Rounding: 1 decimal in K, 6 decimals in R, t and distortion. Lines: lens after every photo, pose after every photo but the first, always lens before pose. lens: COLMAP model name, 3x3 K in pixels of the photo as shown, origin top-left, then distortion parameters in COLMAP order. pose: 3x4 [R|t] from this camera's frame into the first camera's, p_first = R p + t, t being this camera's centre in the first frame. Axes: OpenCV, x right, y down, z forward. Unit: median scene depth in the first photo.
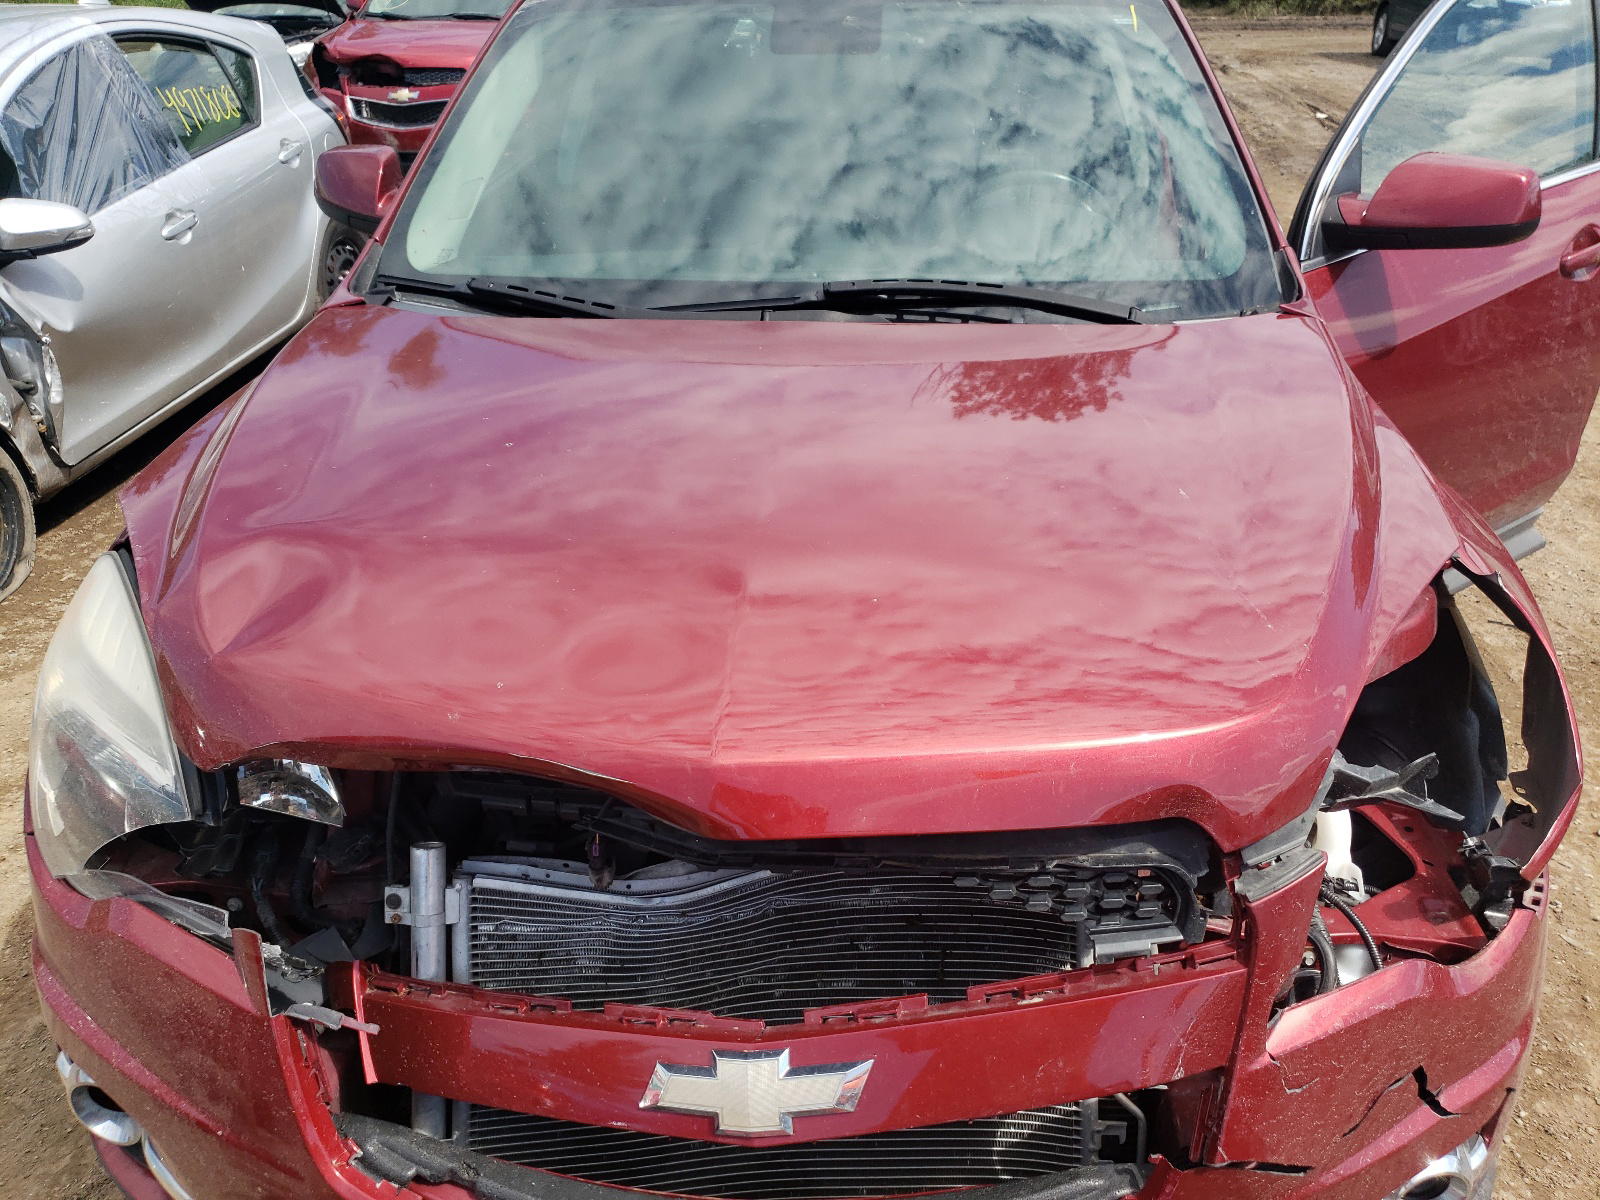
lens RADIAL K [[1325.6, 0, 800.0], [0, 1325.6, 600.0], [0, 0, 1]] dist [-0.057981, 0.075728]
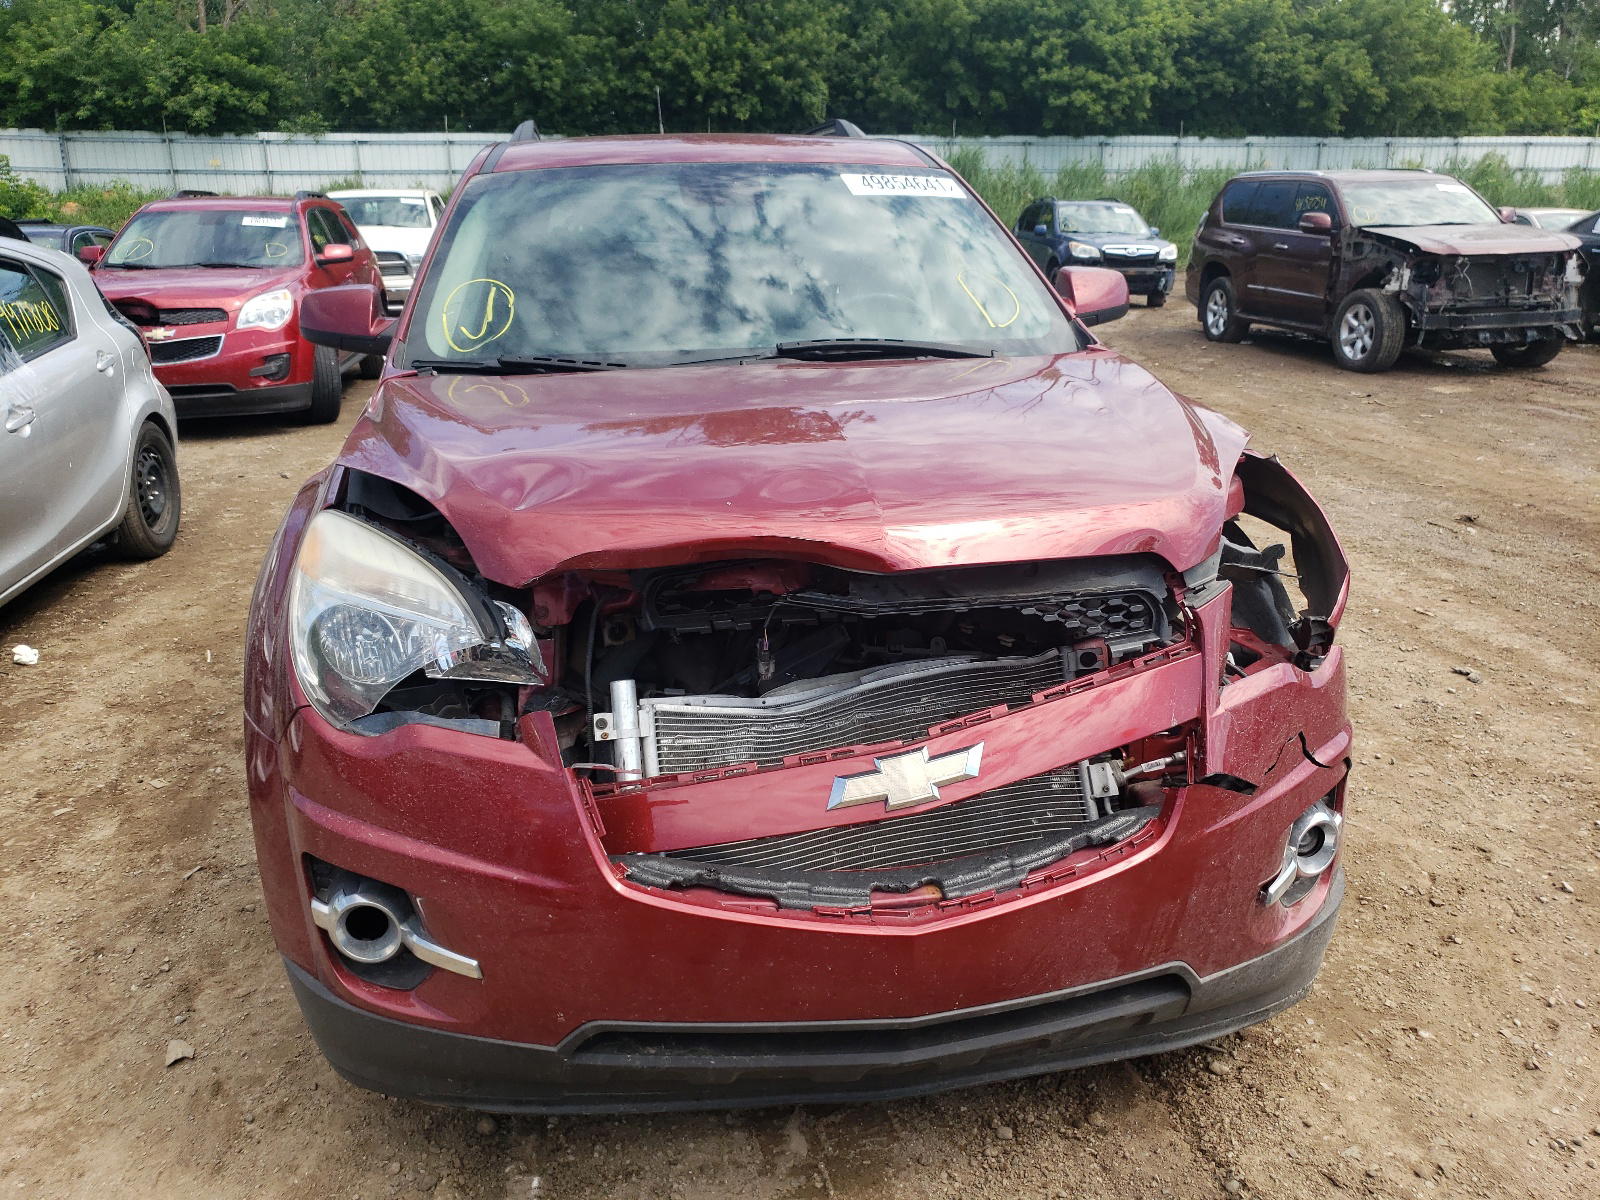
lens RADIAL K [[1332.2, 0, 802.0], [0, 1332.2, 585.1], [0, 0, 1]] dist [0.008613, 0.004049]
pose [[0.968182, -0.072605, 0.239484, -0.421315], [0.120108, 0.974377, -0.190168, 0.371006], [-0.219540, 0.212881, 0.952094, -0.377864]]
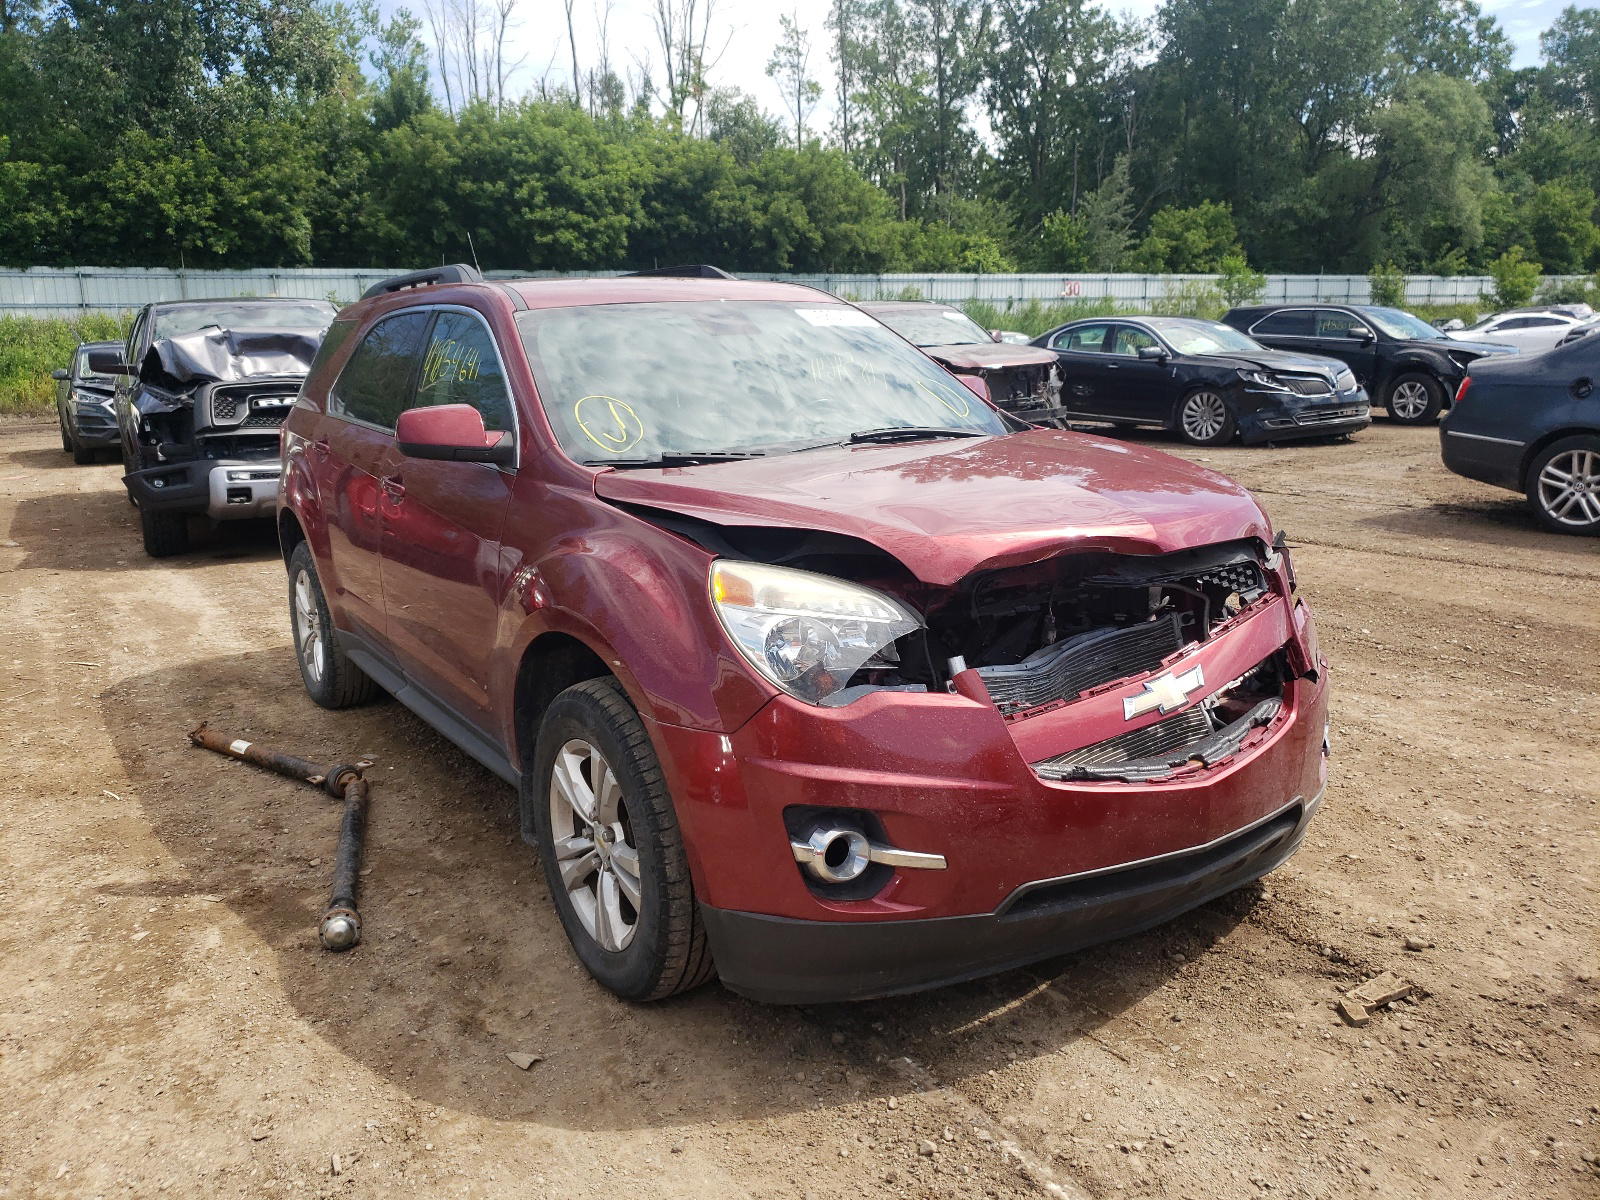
lens RADIAL K [[1325.6, 0, 800.0], [0, 1325.6, 600.0], [0, 0, 1]] dist [-0.057981, 0.075728]
pose [[0.783984, -0.136878, 0.605503, -1.579167], [0.302337, 0.936081, -0.179849, 0.378437], [-0.542182, 0.324064, 0.775255, -0.377301]]
